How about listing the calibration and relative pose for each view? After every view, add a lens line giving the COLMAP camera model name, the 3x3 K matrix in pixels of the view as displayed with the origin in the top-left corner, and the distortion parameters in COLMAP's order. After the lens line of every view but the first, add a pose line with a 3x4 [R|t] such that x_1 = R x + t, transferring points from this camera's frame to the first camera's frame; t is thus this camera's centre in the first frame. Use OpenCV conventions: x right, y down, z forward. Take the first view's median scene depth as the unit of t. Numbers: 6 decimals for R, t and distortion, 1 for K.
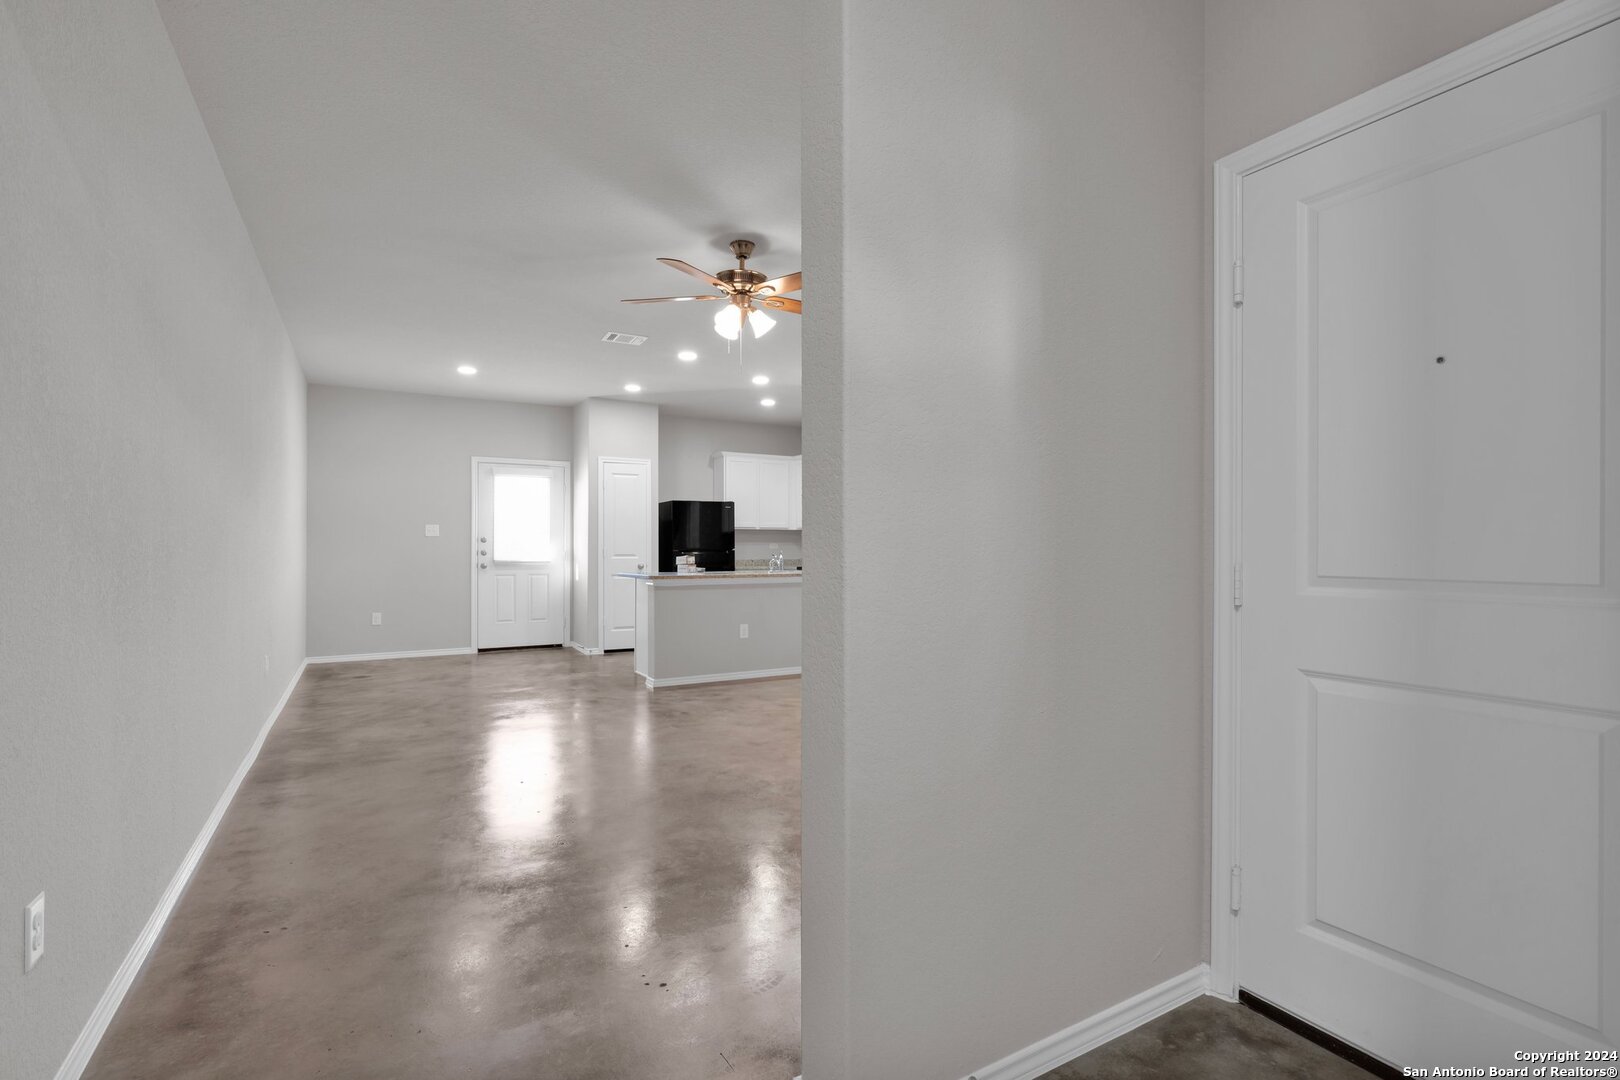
lens RADIAL K [[732.3, 0, 812.9], [0, 732.3, 548.1], [0, 0, 1]] dist [-0.008029, 0.003693]
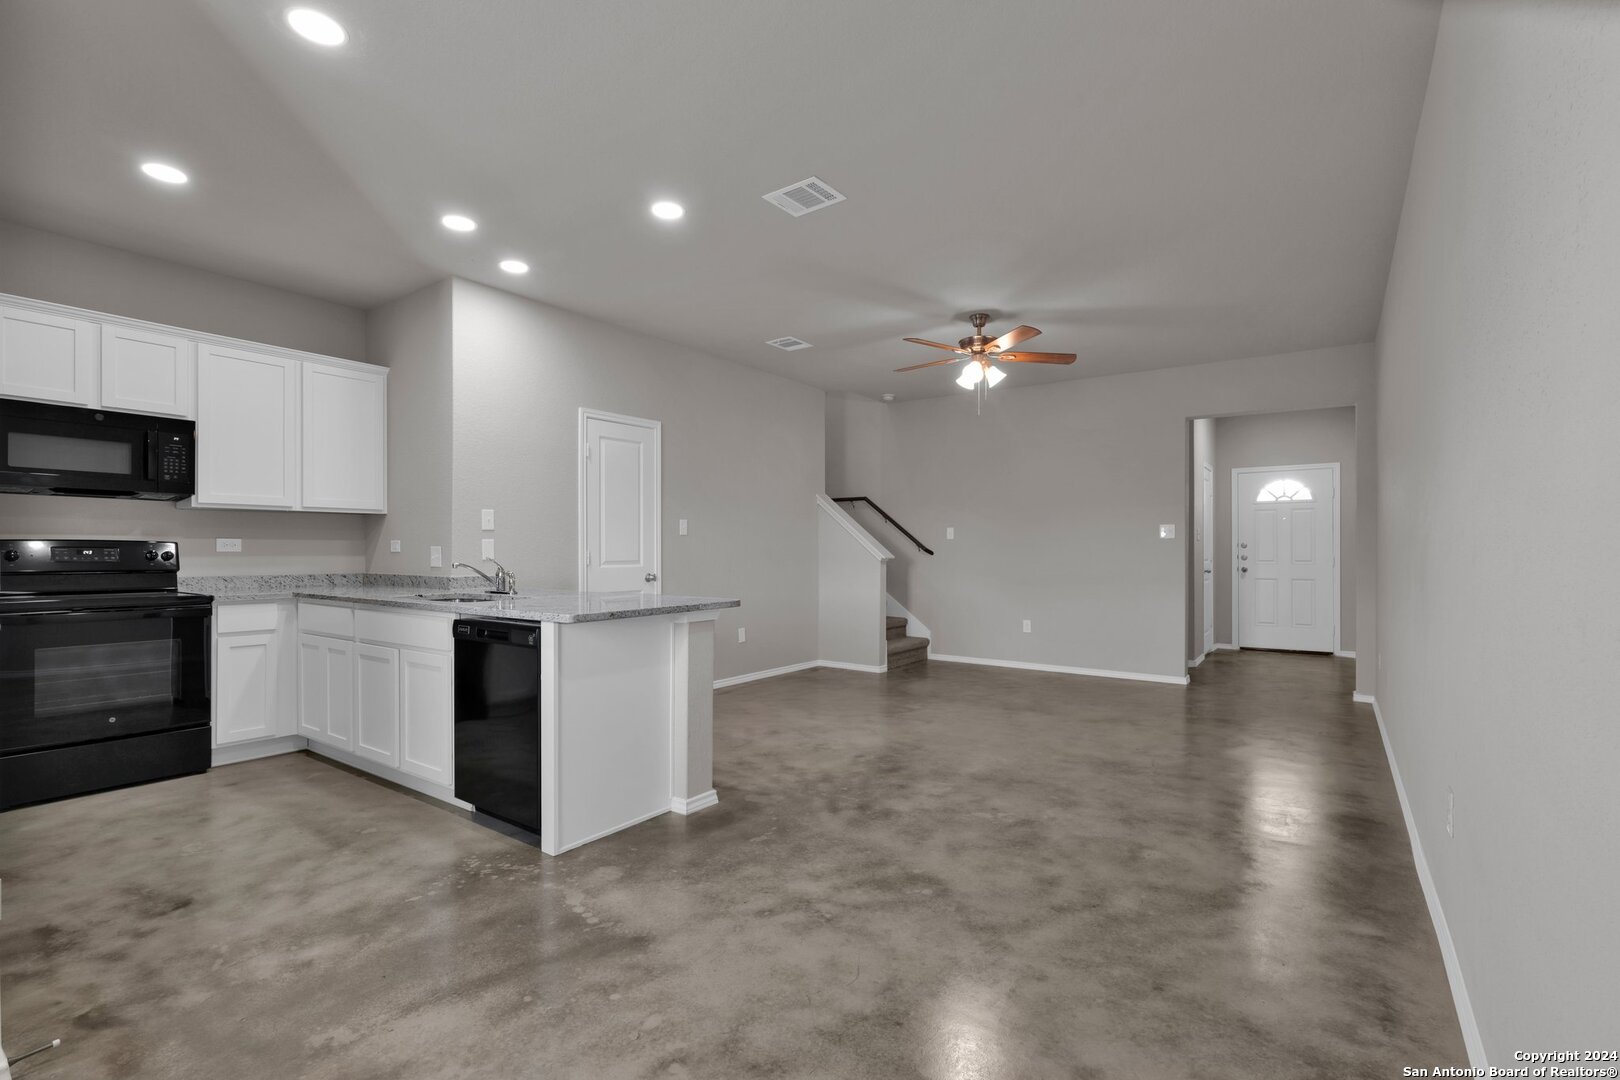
lens RADIAL K [[732.3, 0, 796.4], [0, 732.3, 551.8], [0, 0, 1]] dist [-0.008029, 0.003693]
pose [[-0.383857, -0.004264, 0.923383, -0.651428], [-0.004685, 0.999985, 0.002670, -0.002391], [-0.923381, -0.003301, -0.383871, 1.001551]]
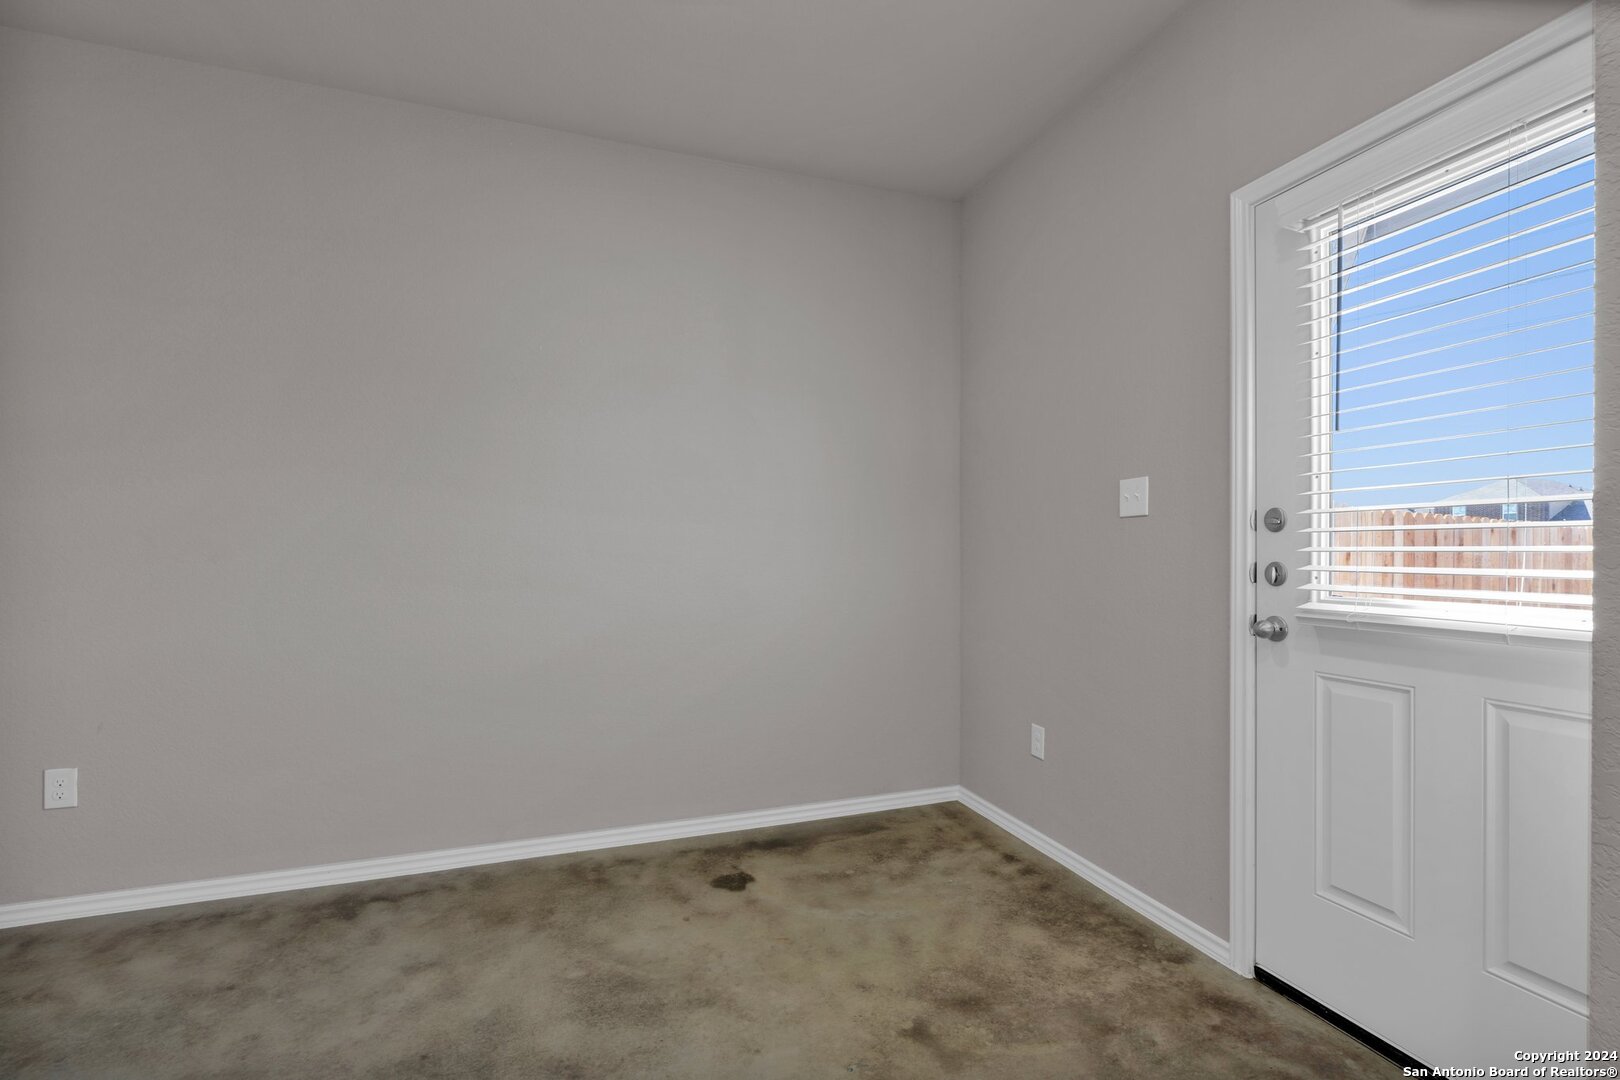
lens RADIAL K [[732.3, 0, 809.4], [0, 732.3, 547.7], [0, 0, 1]] dist [-0.008029, 0.003693]
pose [[-0.223213, -0.004212, -0.974761, -0.215429], [0.008429, 0.999945, -0.006251, -0.002451], [0.974733, -0.009612, -0.223165, 1.050702]]
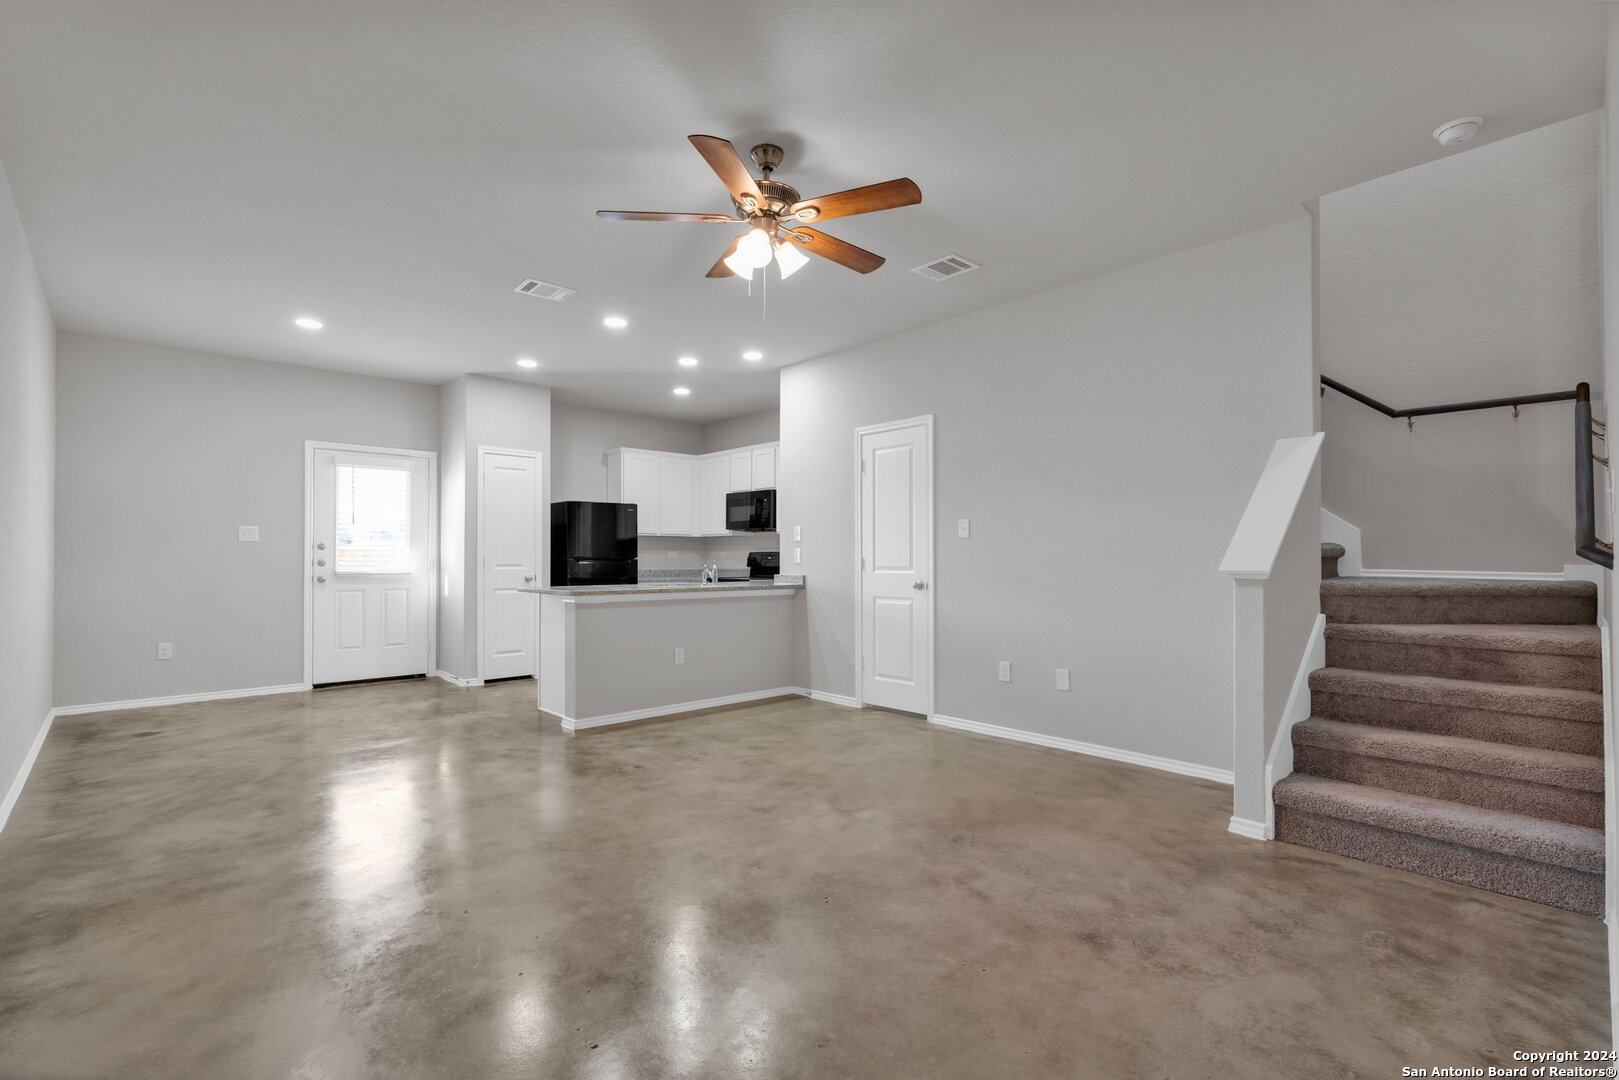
lens RADIAL K [[731.8, 0, 821.6], [0, 731.8, 552.7], [0, 0, 1]] dist [-0.008029, 0.003693]
pose [[0.977299, 0.000420, 0.211865, -0.103193], [0.000789, 0.999984, -0.005622, 0.000328], [-0.211864, 0.005662, 0.977283, 0.132651]]
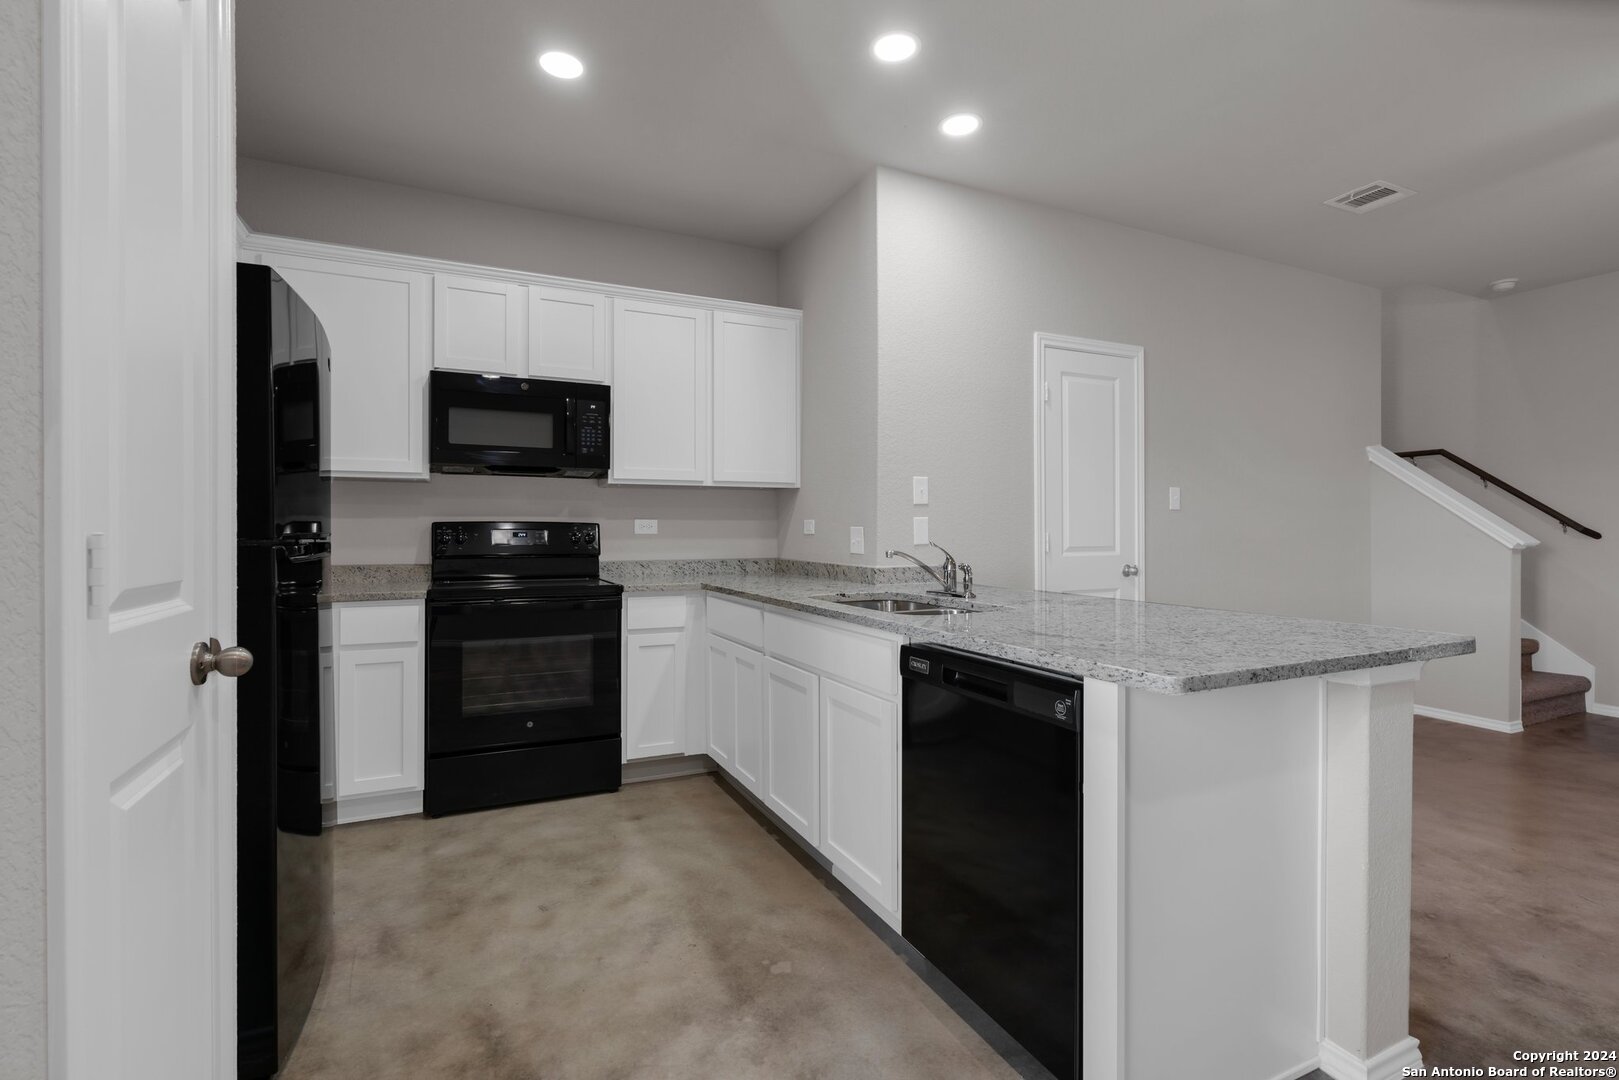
lens RADIAL K [[731.8, 0, 804.5], [0, 731.8, 533.8], [0, 0, 1]] dist [-0.008029, 0.003693]
pose [[0.102979, -0.004785, 0.994672, -0.430670], [-0.002189, 0.999985, 0.005038, -0.001760], [-0.994681, -0.002696, 0.102967, 1.031730]]
